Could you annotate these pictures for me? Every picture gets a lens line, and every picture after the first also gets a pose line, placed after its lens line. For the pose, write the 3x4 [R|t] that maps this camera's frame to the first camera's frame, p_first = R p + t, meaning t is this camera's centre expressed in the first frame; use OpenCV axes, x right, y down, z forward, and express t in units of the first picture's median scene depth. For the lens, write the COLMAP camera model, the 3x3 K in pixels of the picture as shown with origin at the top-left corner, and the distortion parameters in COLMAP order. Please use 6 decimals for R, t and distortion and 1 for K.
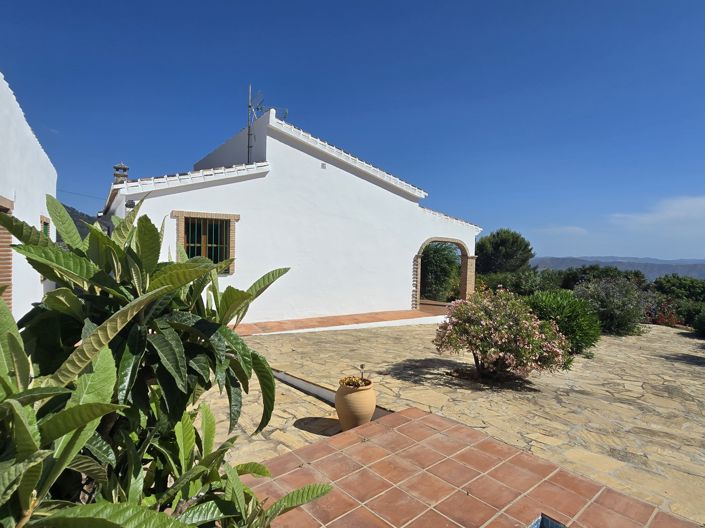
lens RADIAL K [[418.5, 0, 356.0], [0, 418.5, 263.7], [0, 0, 1]] dist [0.009875, 0.001704]
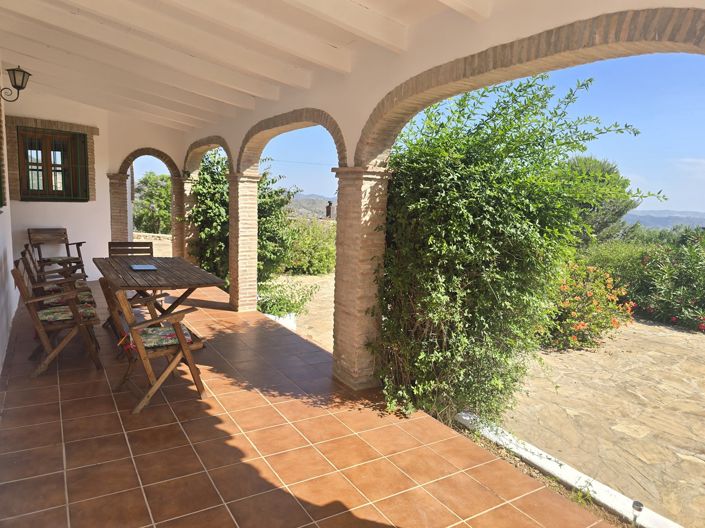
lens RADIAL K [[488.9, 0, 352.1], [0, 488.9, 265.9], [0, 0, 1]] dist [0.041348, -0.006011]
pose [[0.999759, 0.011261, -0.018847, 0.061808], [-0.009358, 0.995124, 0.098186, -0.000582], [0.019860, -0.097986, 0.994990, 0.343255]]
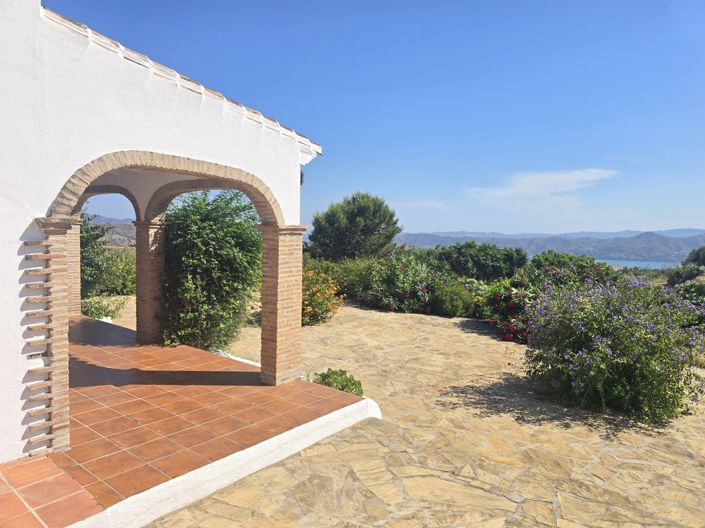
lens RADIAL K [[488.9, 0, 350.5], [0, 488.9, 257.1], [0, 0, 1]] dist [0.041348, -0.006011]
pose [[0.948111, -0.025487, 0.316917, 0.075427], [0.015808, 0.999328, 0.033076, -0.002183], [-0.317547, -0.026349, 0.947876, 0.235220]]
